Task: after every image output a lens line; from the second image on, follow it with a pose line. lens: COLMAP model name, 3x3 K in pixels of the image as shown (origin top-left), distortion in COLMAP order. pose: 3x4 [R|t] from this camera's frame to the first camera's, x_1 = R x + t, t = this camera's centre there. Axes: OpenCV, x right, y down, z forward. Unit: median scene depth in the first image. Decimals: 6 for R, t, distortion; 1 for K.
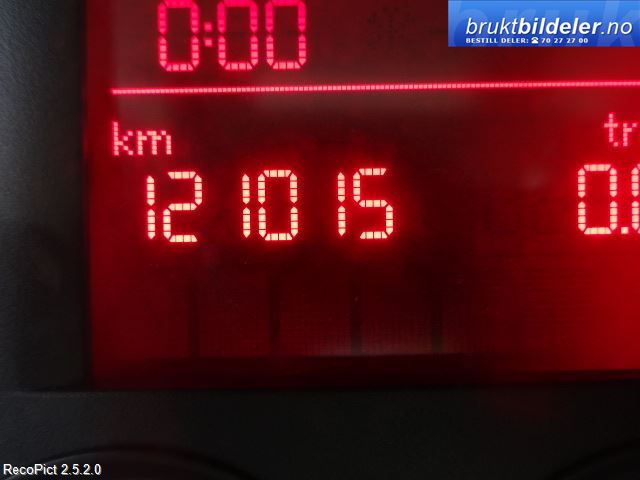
lens RADIAL K [[477.5, 0, 319.8], [0, 477.5, 239.5], [0, 0, 1]] dist [-0.002042, -0.005416]
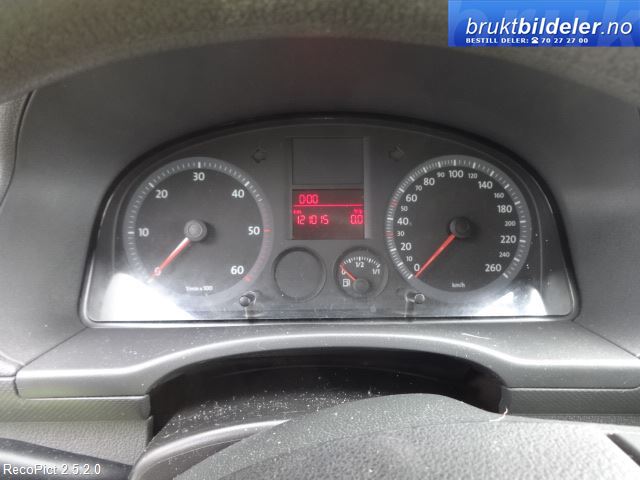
lens RADIAL K [[477.5, 0, 320.6], [0, 477.5, 239.8], [0, 0, 1]] dist [-0.002042, -0.005416]
pose [[0.999961, 0.007656, 0.004289, -0.005779], [-0.007671, 0.999964, 0.003605, 0.244806], [-0.004261, -0.003638, 0.999984, -7.233334]]
